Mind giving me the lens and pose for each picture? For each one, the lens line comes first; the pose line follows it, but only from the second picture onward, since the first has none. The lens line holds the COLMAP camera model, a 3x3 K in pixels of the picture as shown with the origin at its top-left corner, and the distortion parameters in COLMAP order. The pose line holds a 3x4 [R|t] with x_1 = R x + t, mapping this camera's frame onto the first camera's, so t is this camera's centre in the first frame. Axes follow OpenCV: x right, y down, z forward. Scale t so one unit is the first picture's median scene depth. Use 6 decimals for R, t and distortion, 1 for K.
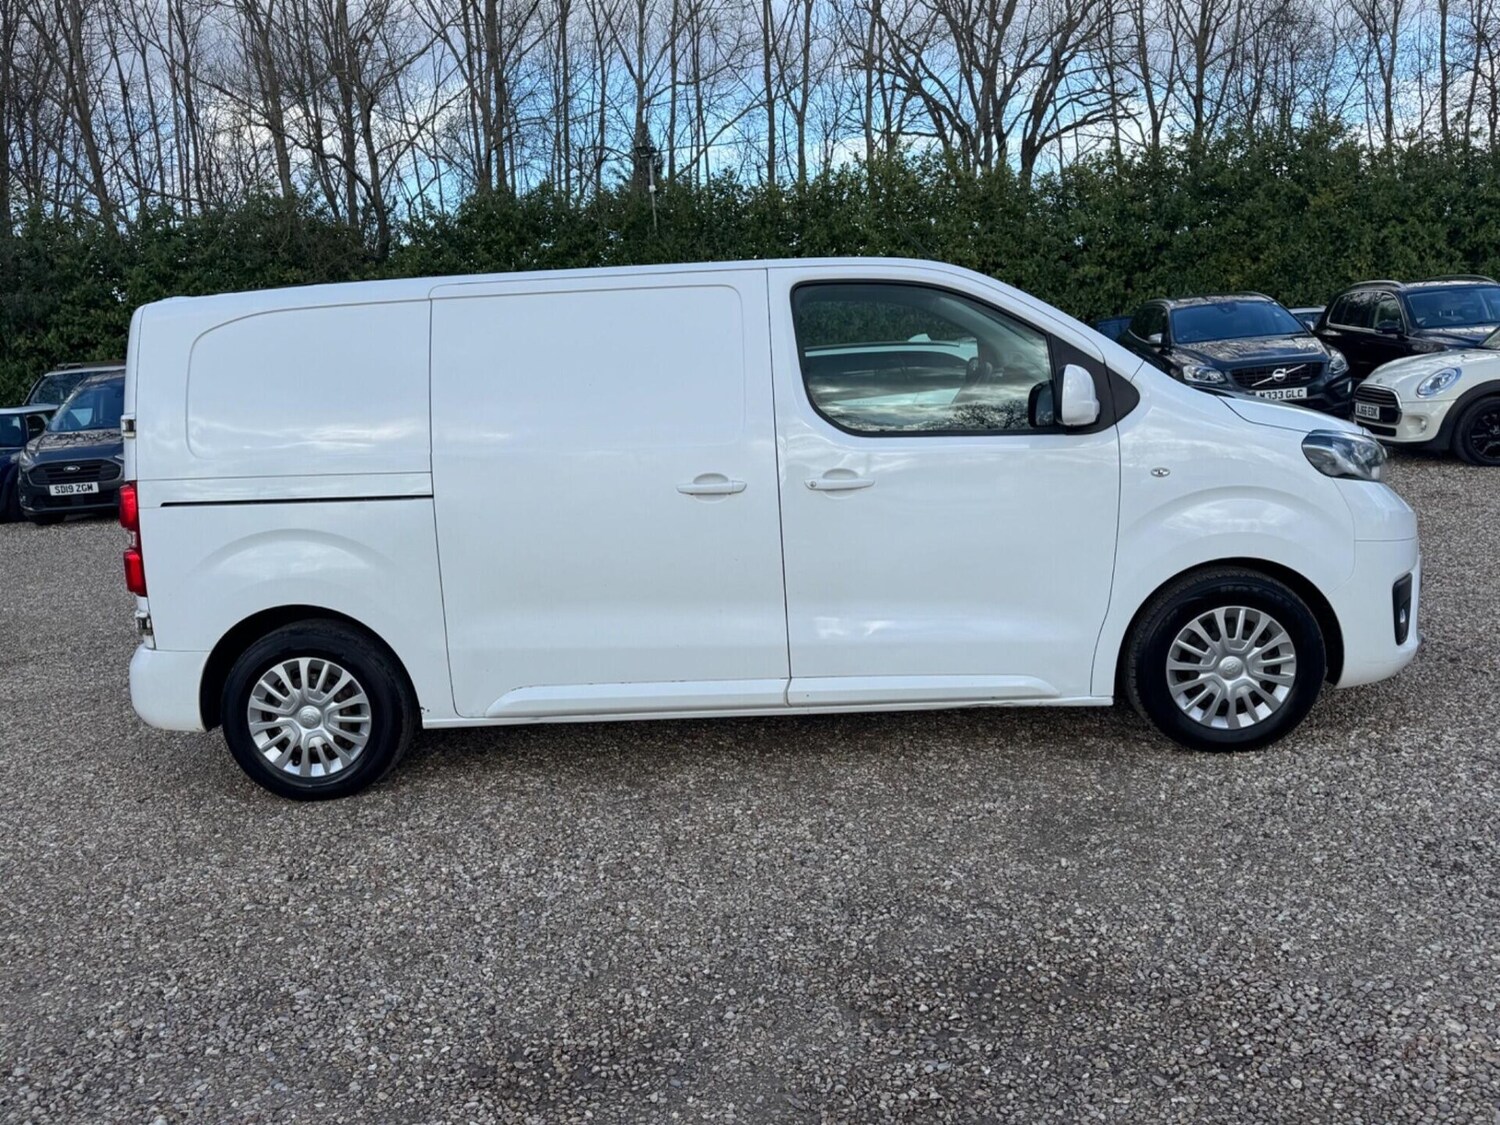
lens RADIAL K [[1291.4, 0, 750.0], [0, 1291.4, 562.5], [0, 0, 1]] dist [0.096868, -0.160062]
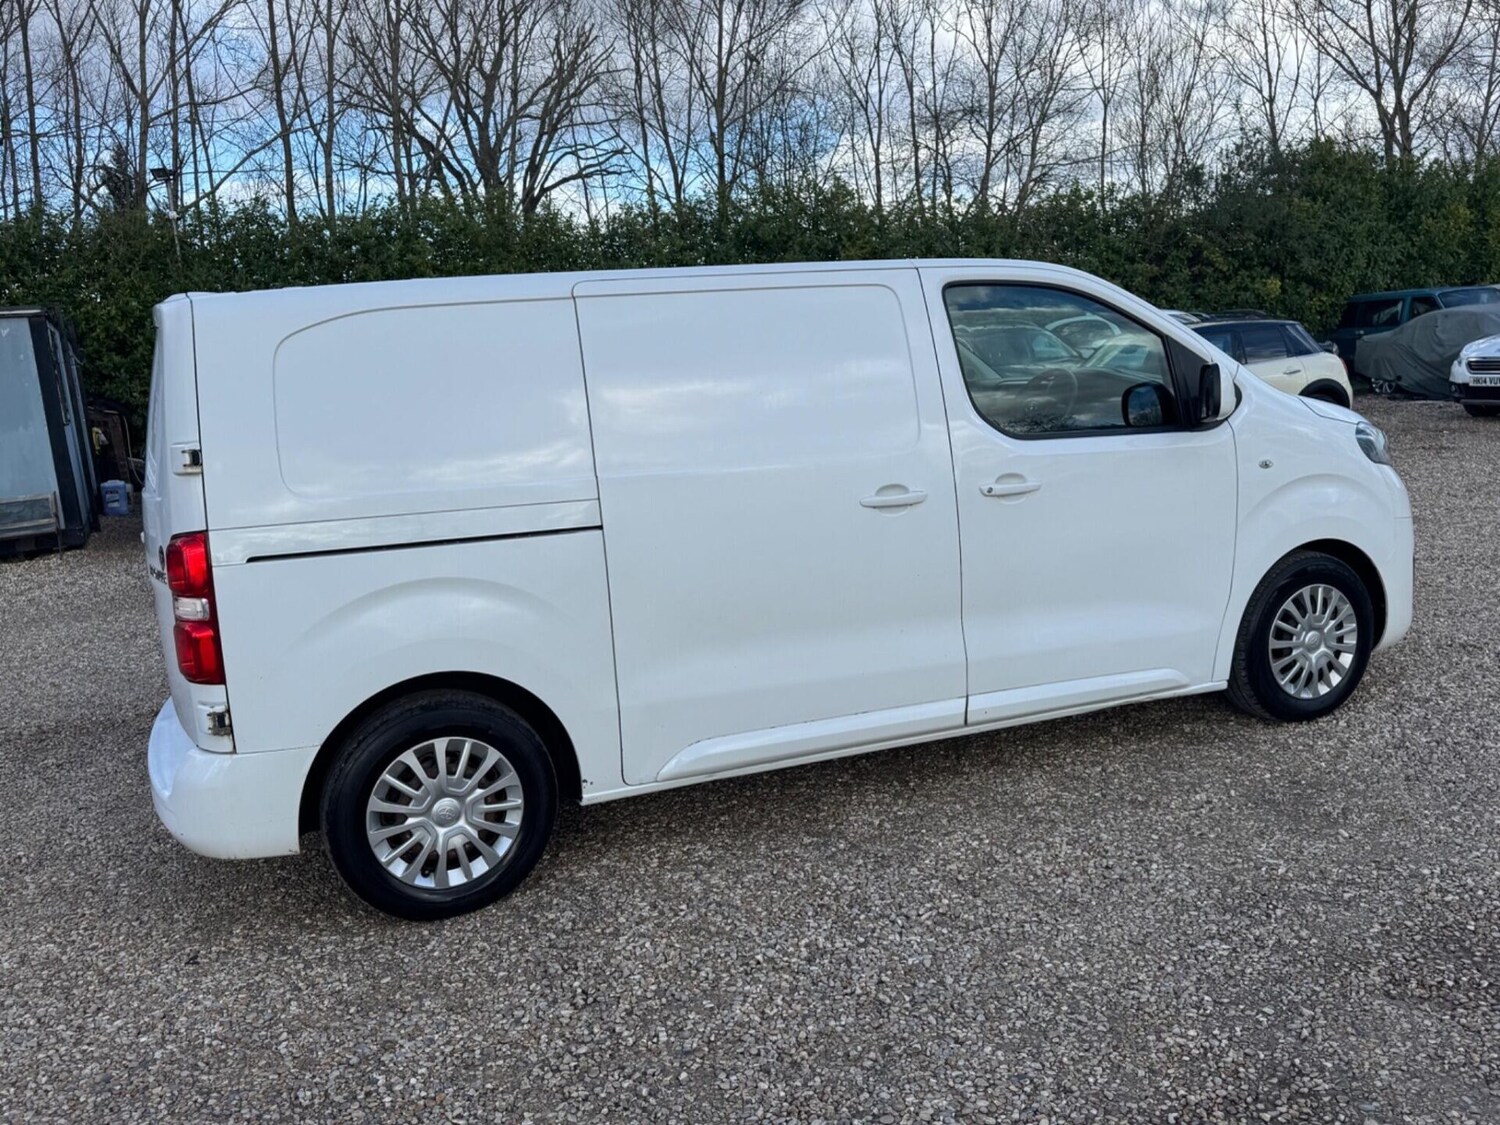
lens RADIAL K [[1289.0, 0, 750.1], [0, 1289.0, 572.0], [0, 0, 1]] dist [0.092379, -0.141822]
pose [[0.910043, -0.072241, 0.408169, -0.496158], [0.085000, 0.996294, -0.013183, -0.002495], [-0.405704, 0.046691, 0.912811, 0.192617]]
